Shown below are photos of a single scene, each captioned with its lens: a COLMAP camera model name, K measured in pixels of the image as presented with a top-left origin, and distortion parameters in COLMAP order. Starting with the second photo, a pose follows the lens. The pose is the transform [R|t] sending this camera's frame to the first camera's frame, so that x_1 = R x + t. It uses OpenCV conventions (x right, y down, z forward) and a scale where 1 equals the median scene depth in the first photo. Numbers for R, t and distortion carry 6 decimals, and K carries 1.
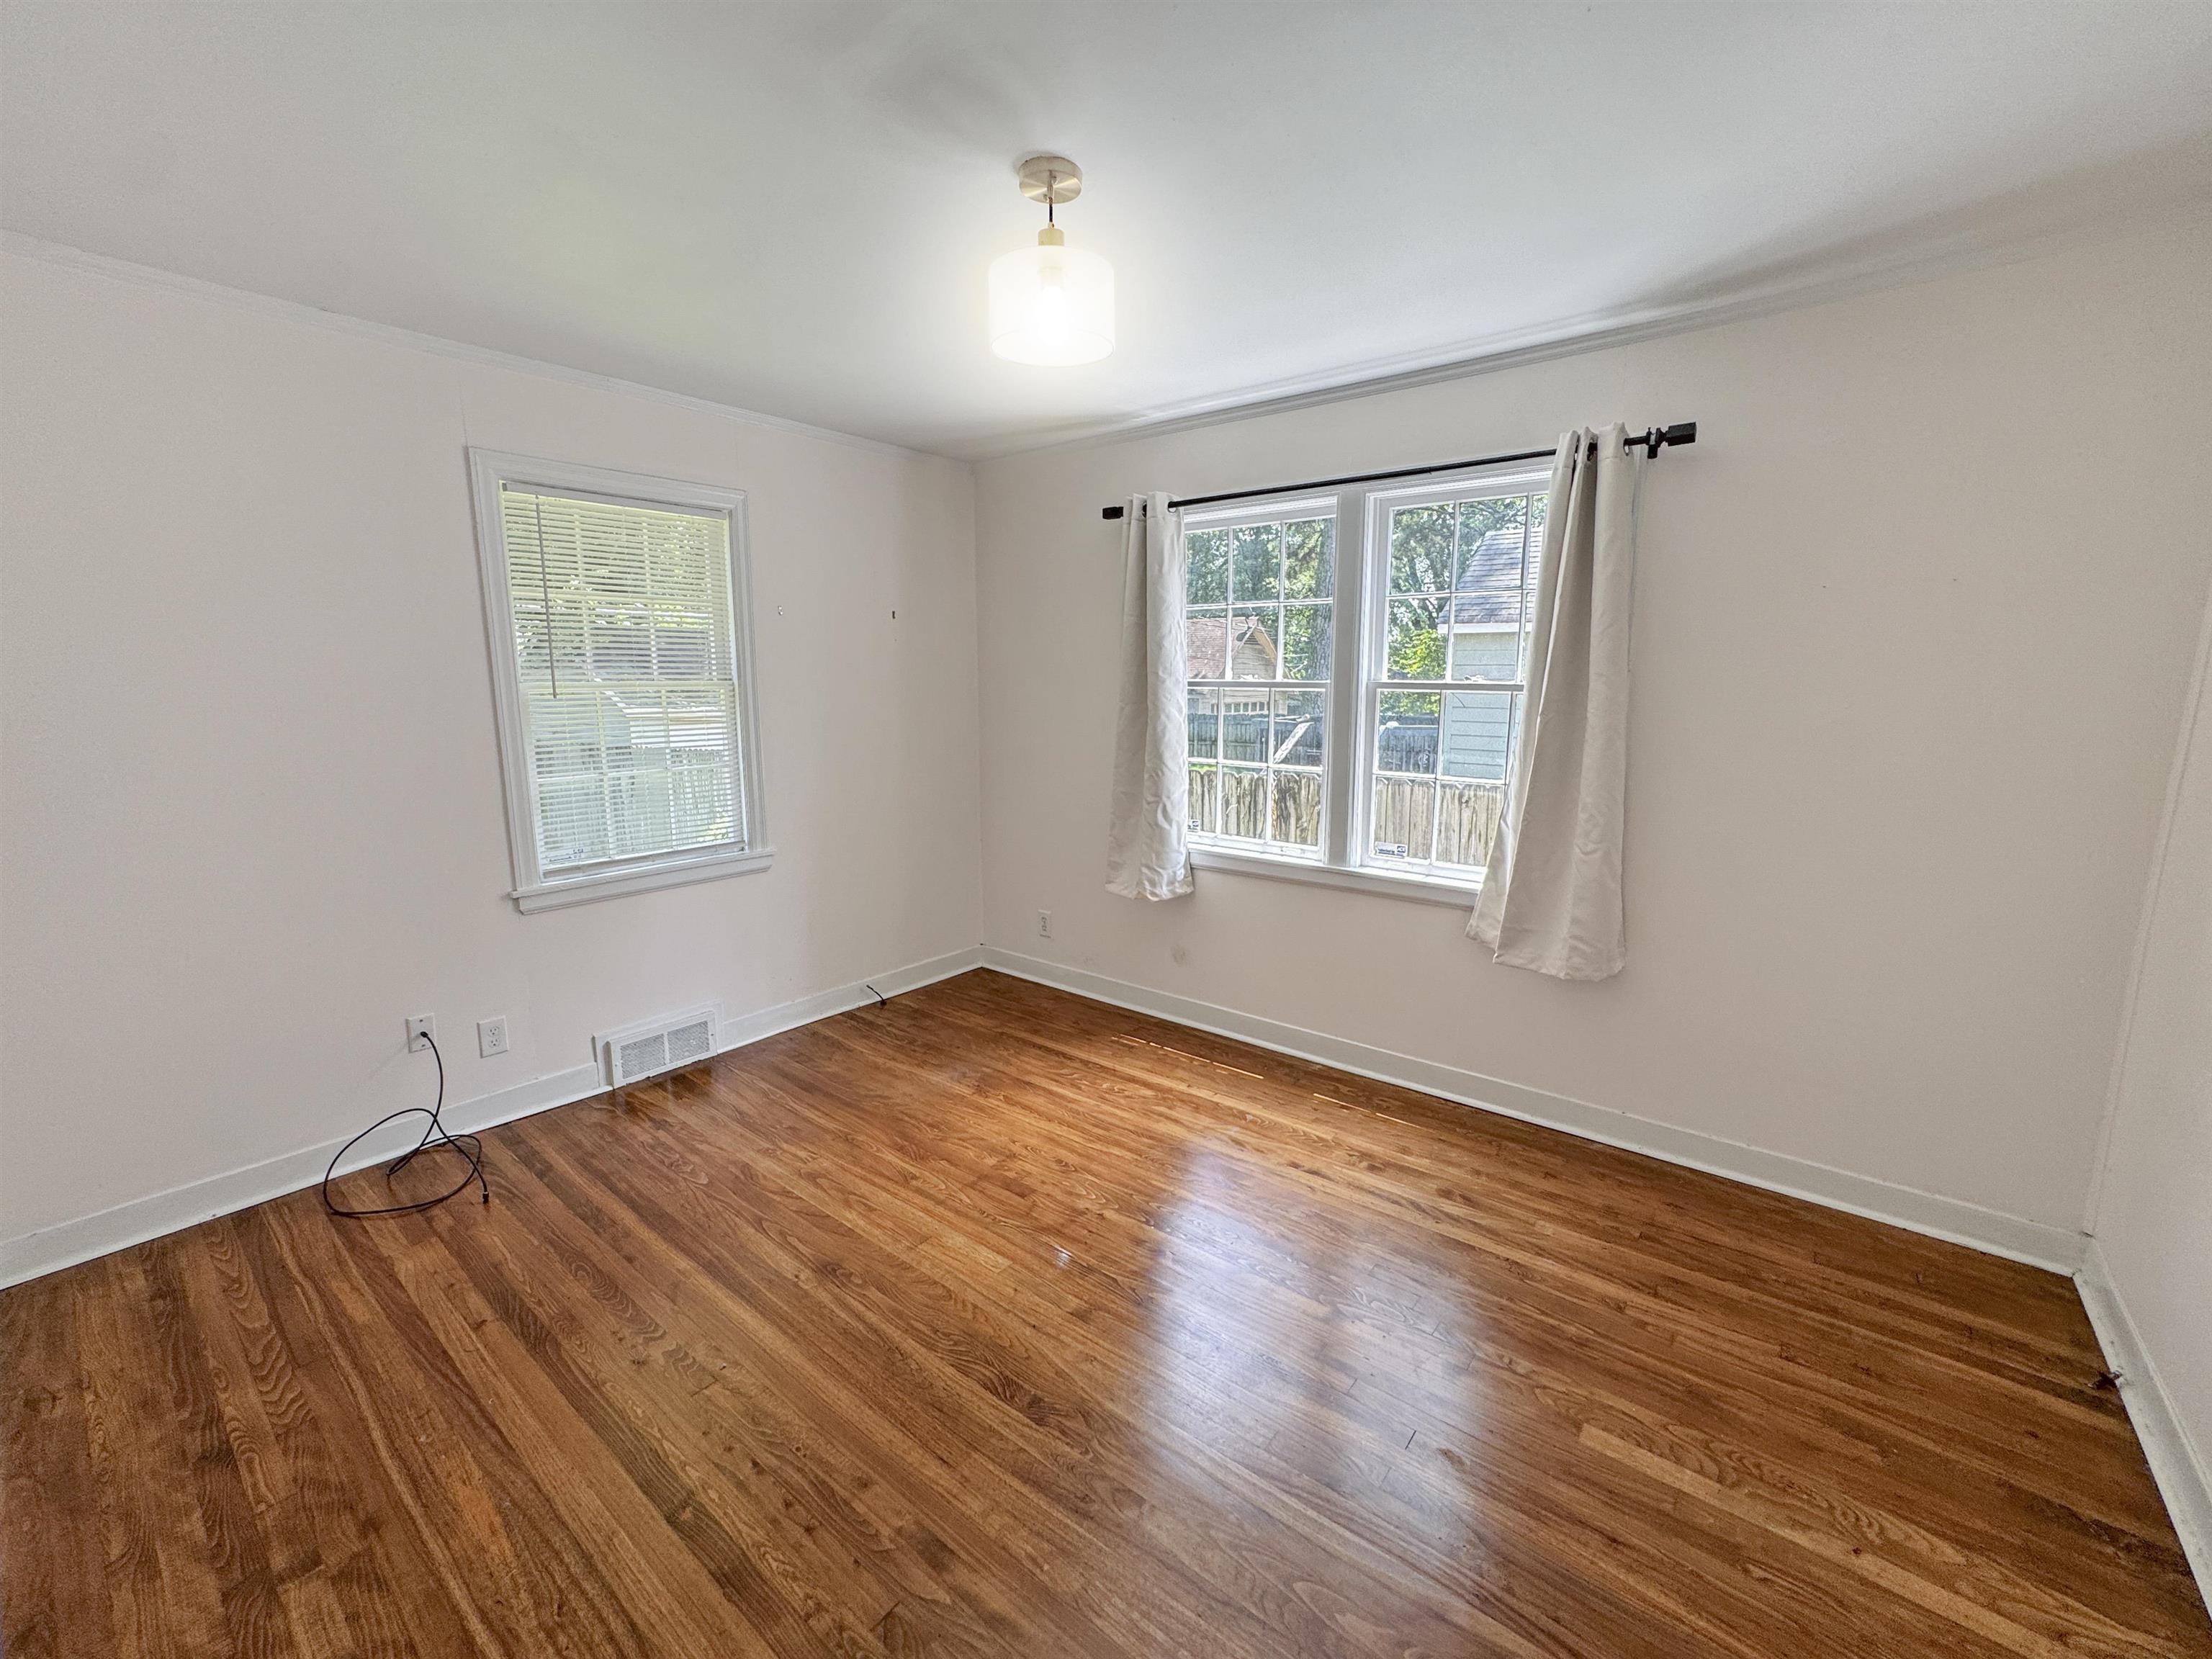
lens RADIAL K [[897.7, 0, 1106.0], [0, 897.7, 829.5], [0, 0, 1]] dist [-0.047726, 0.021349]
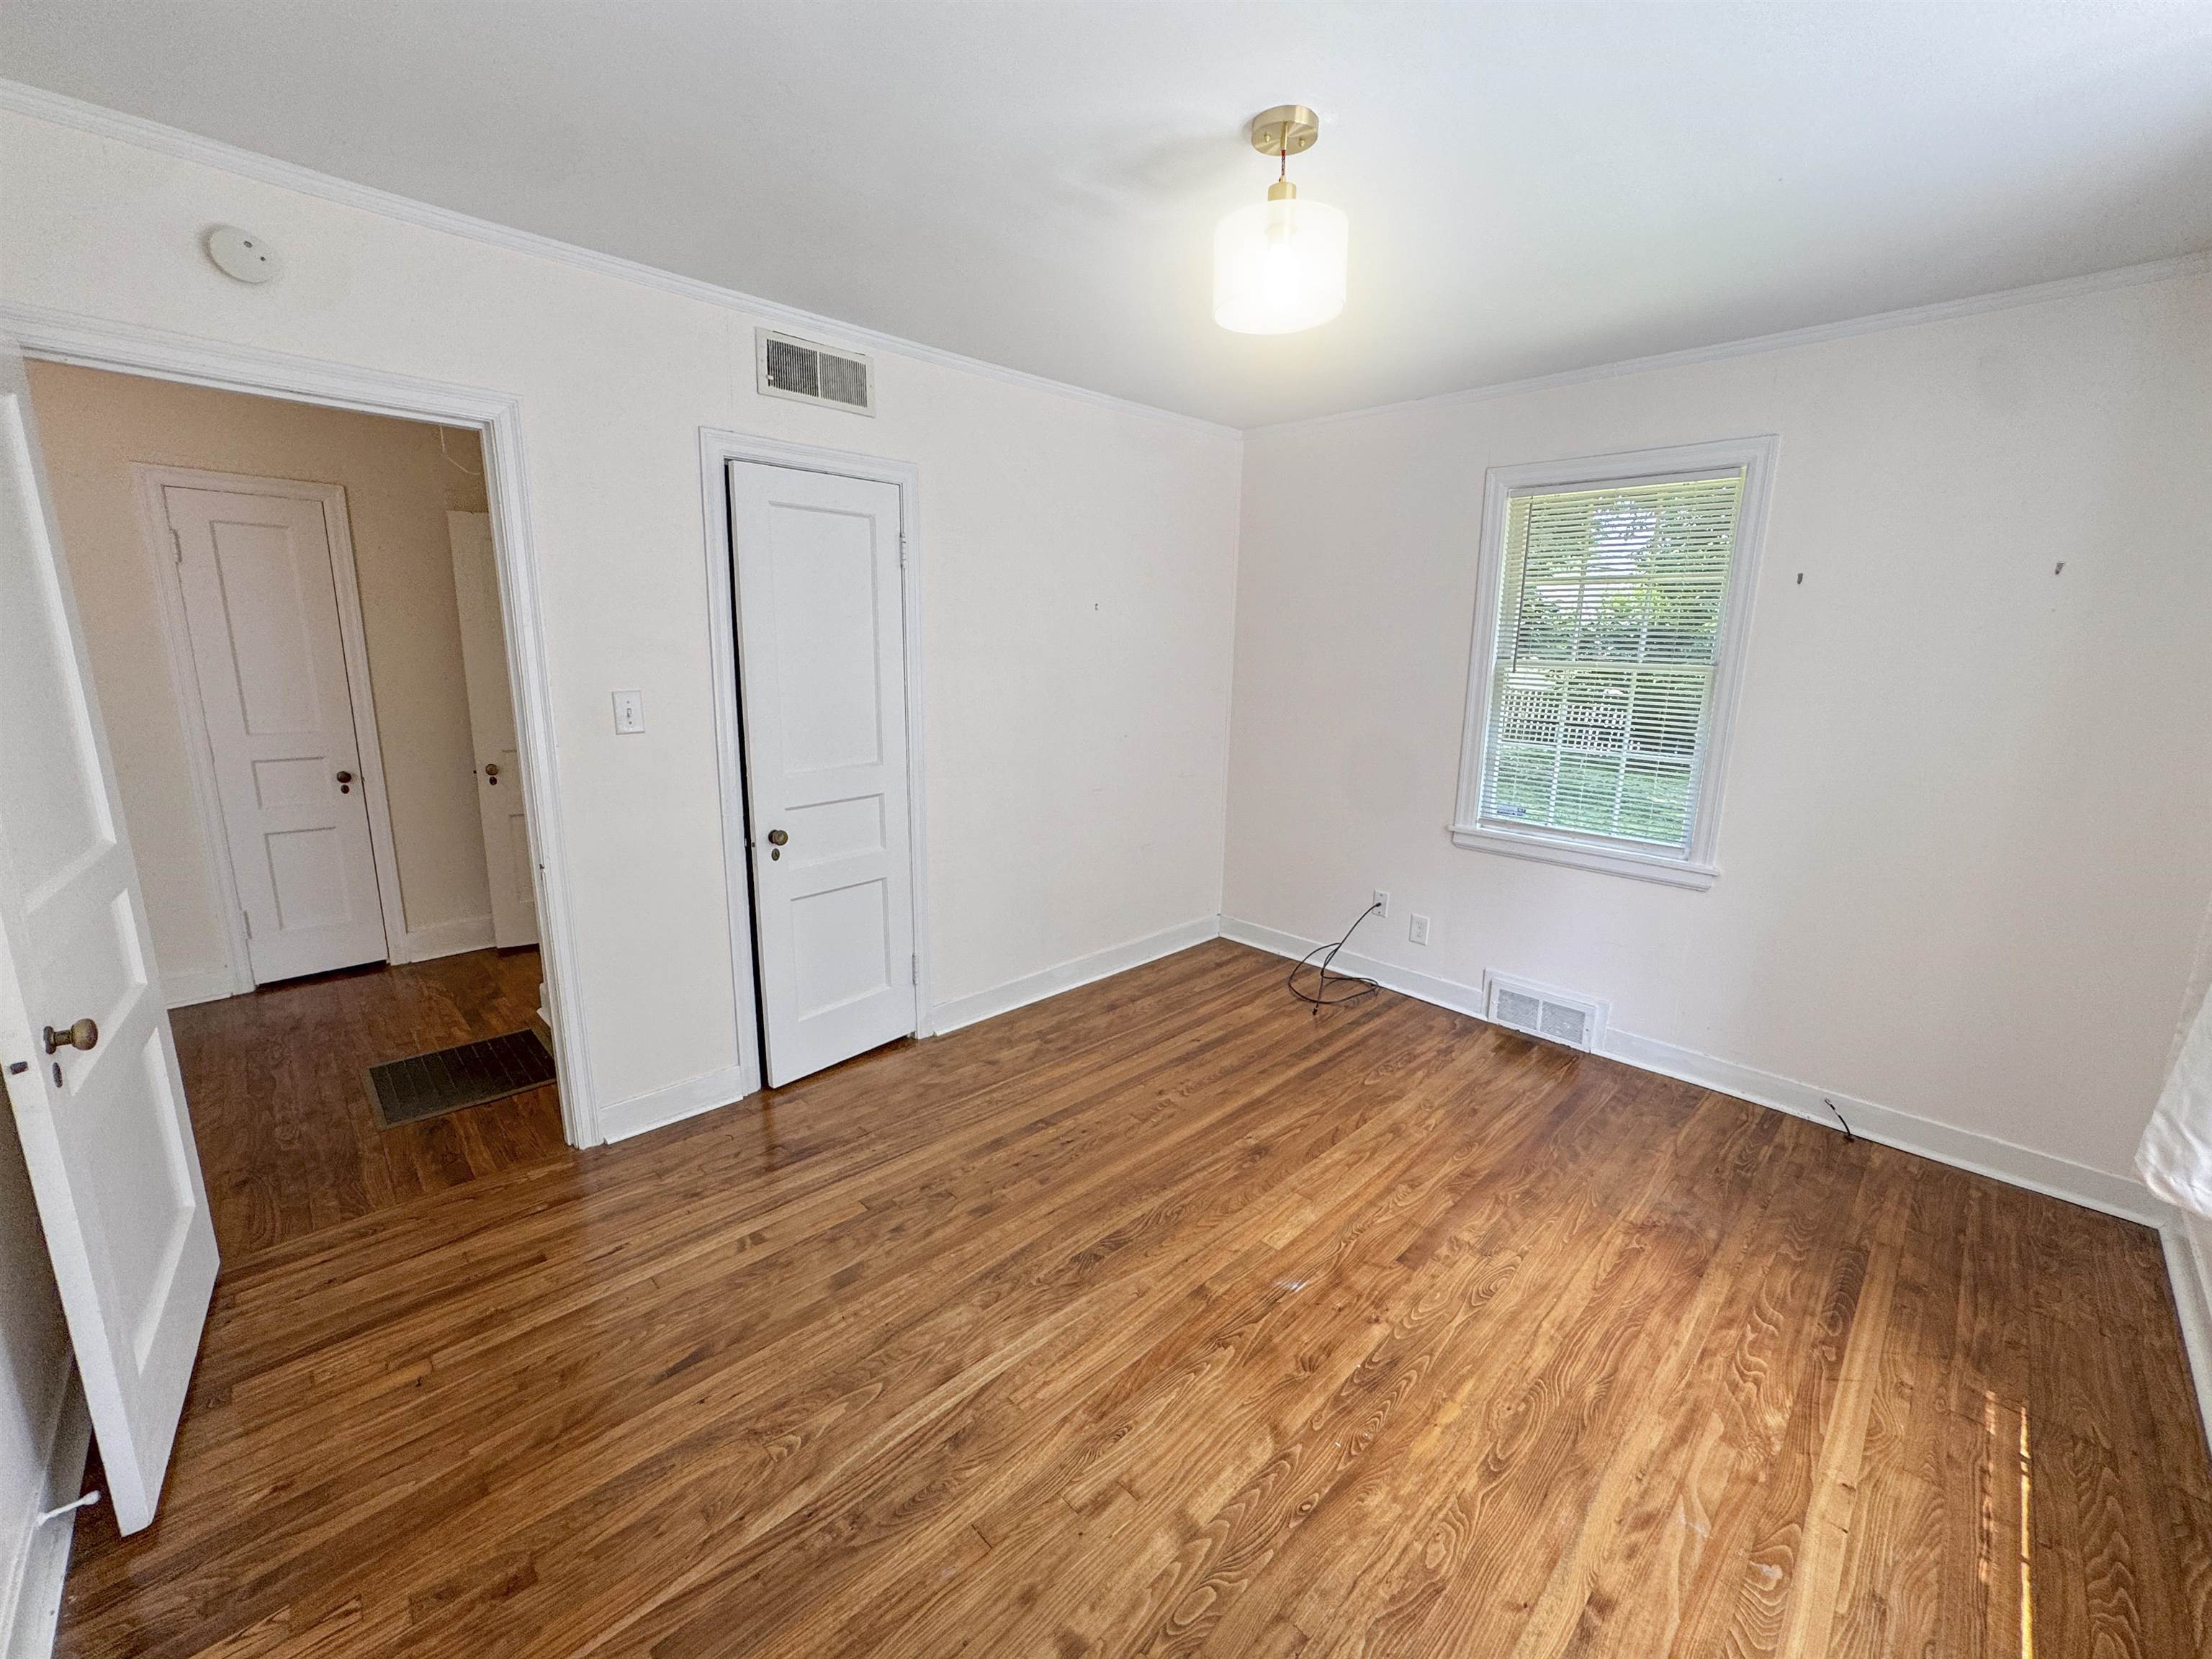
lens RADIAL K [[897.7, 0, 1106.0], [0, 897.7, 829.5], [0, 0, 1]] dist [-0.047726, 0.021349]
pose [[-0.116500, 0.202911, -0.972242, 0.669369], [-0.184424, 0.957464, 0.221925, -0.124609], [0.975918, 0.205159, -0.074123, 0.672295]]
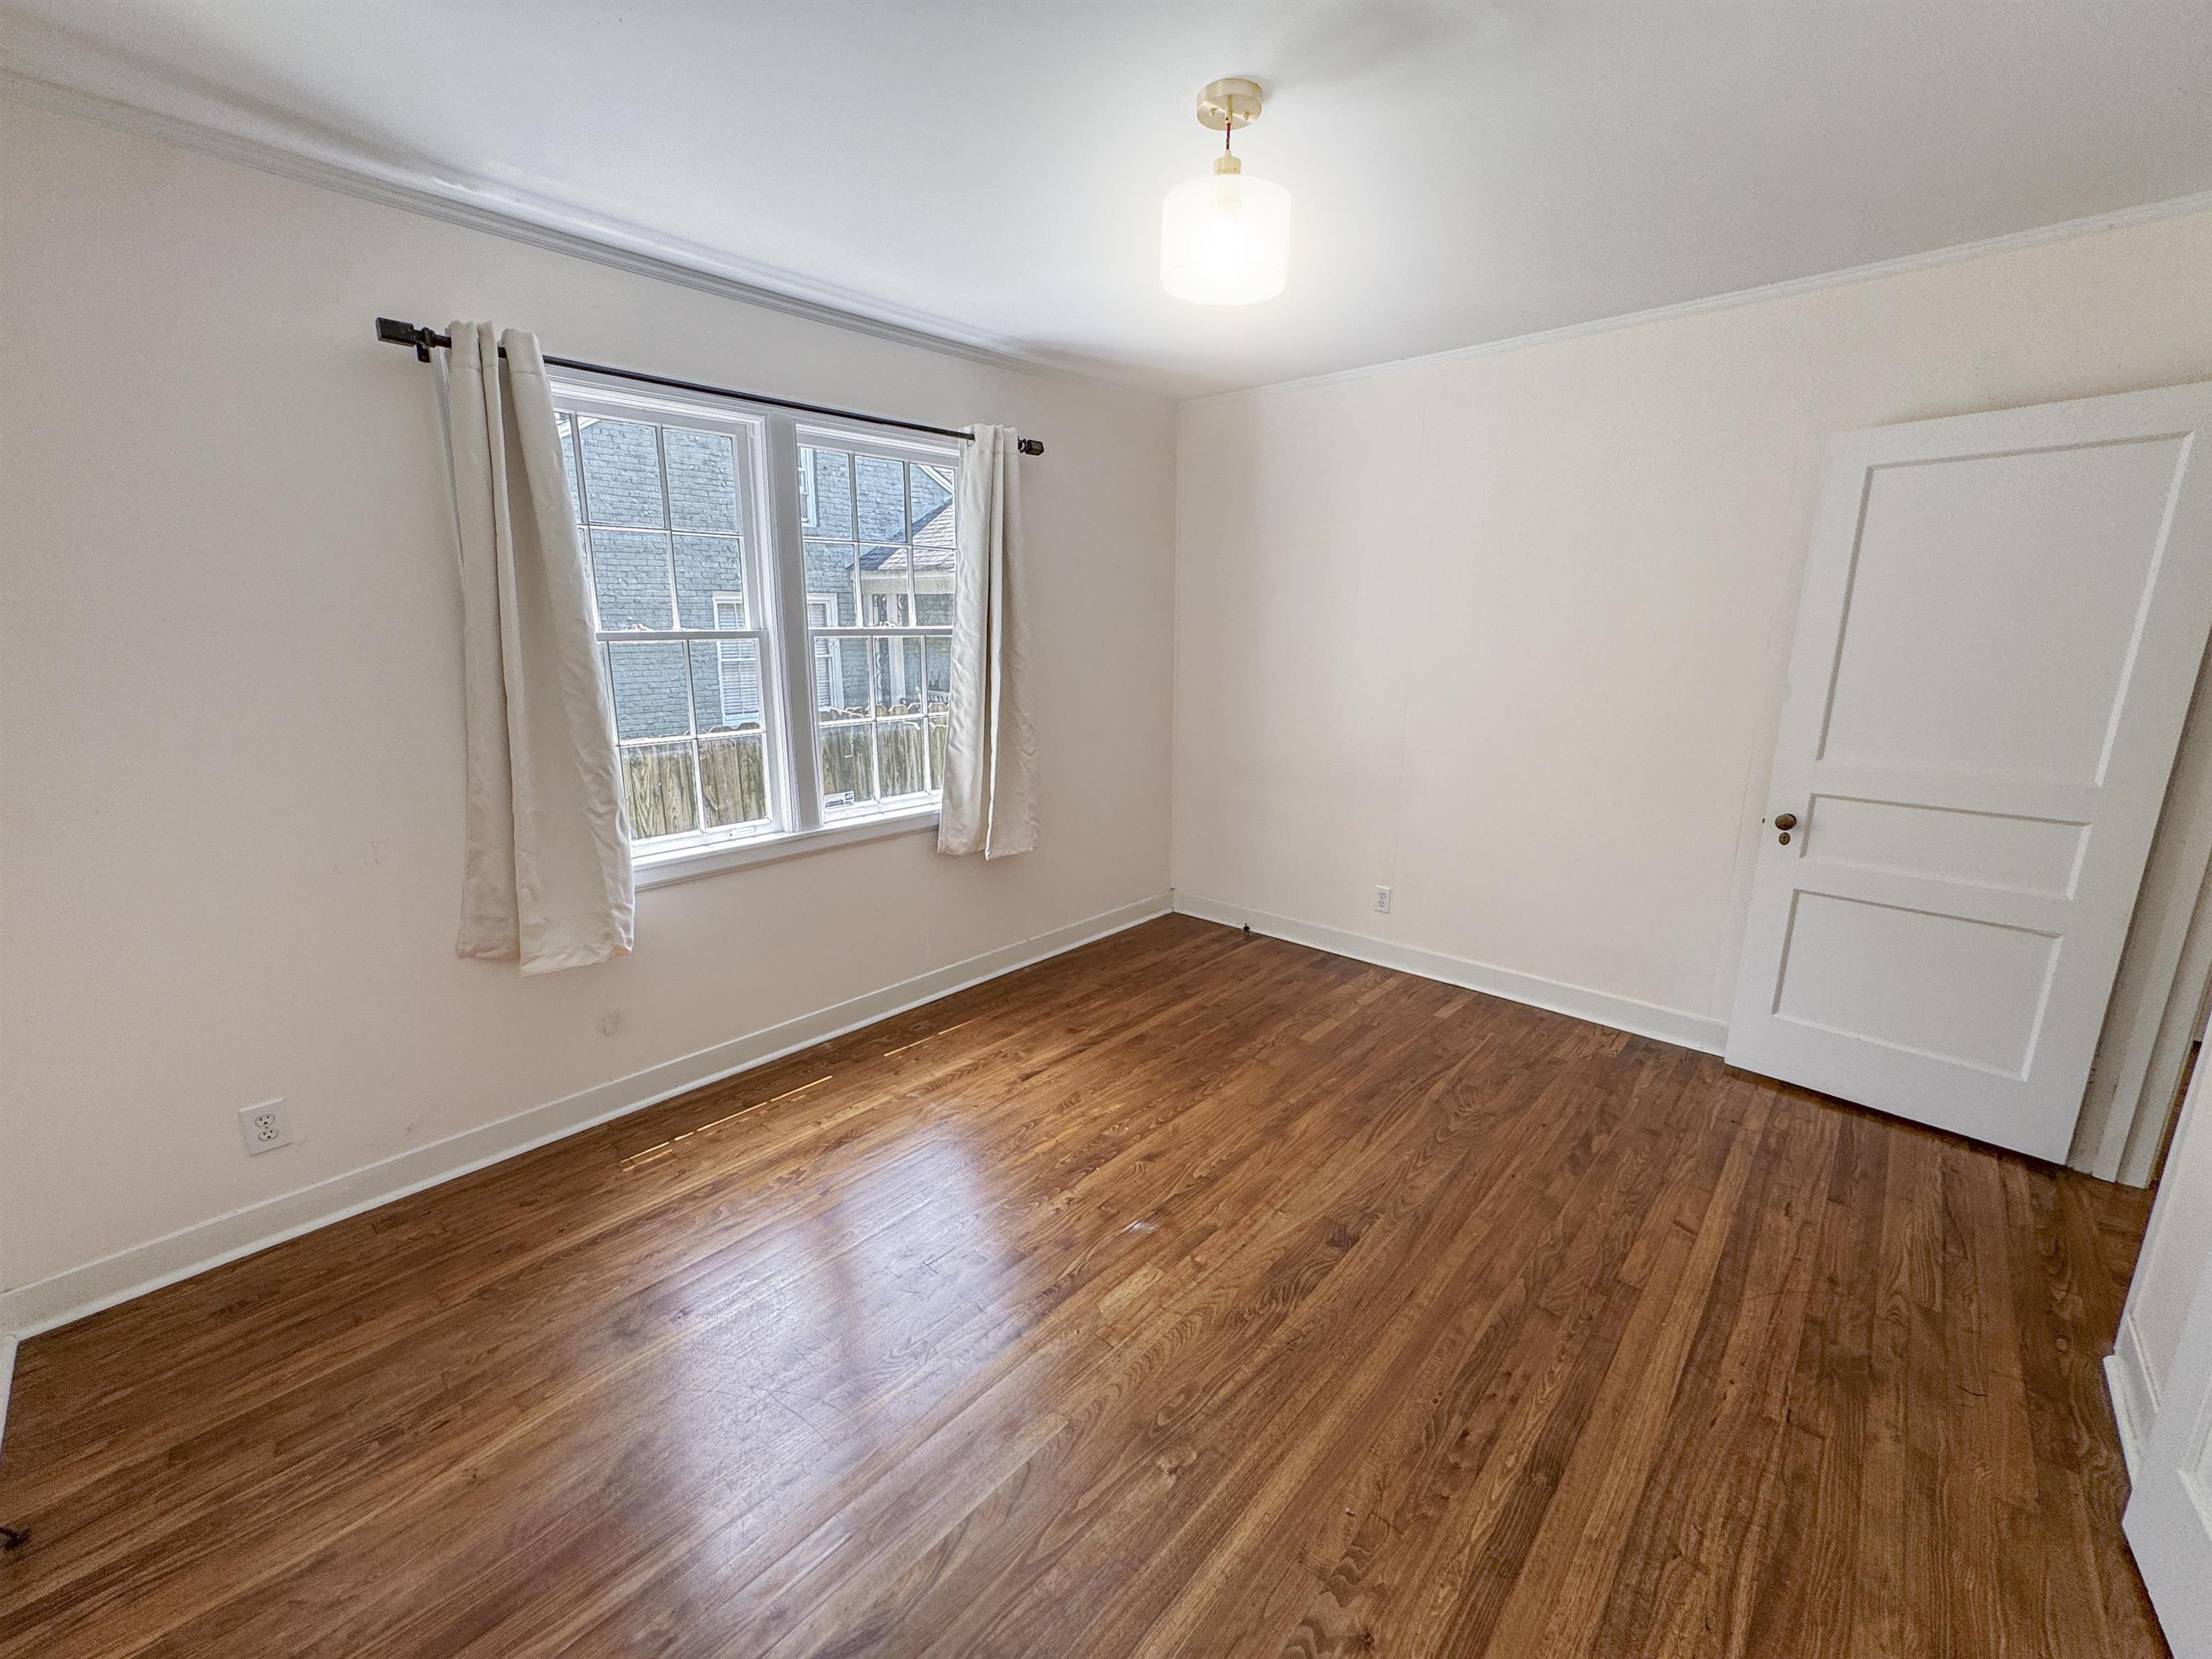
lens RADIAL K [[897.7, 0, 1106.0], [0, 897.7, 829.5], [0, 0, 1]] dist [-0.047726, 0.021349]
pose [[0.062439, -0.224540, 0.972462, -0.773854], [0.169069, 0.962661, 0.211421, -0.128374], [-0.983624, 0.151212, 0.098070, 0.753465]]
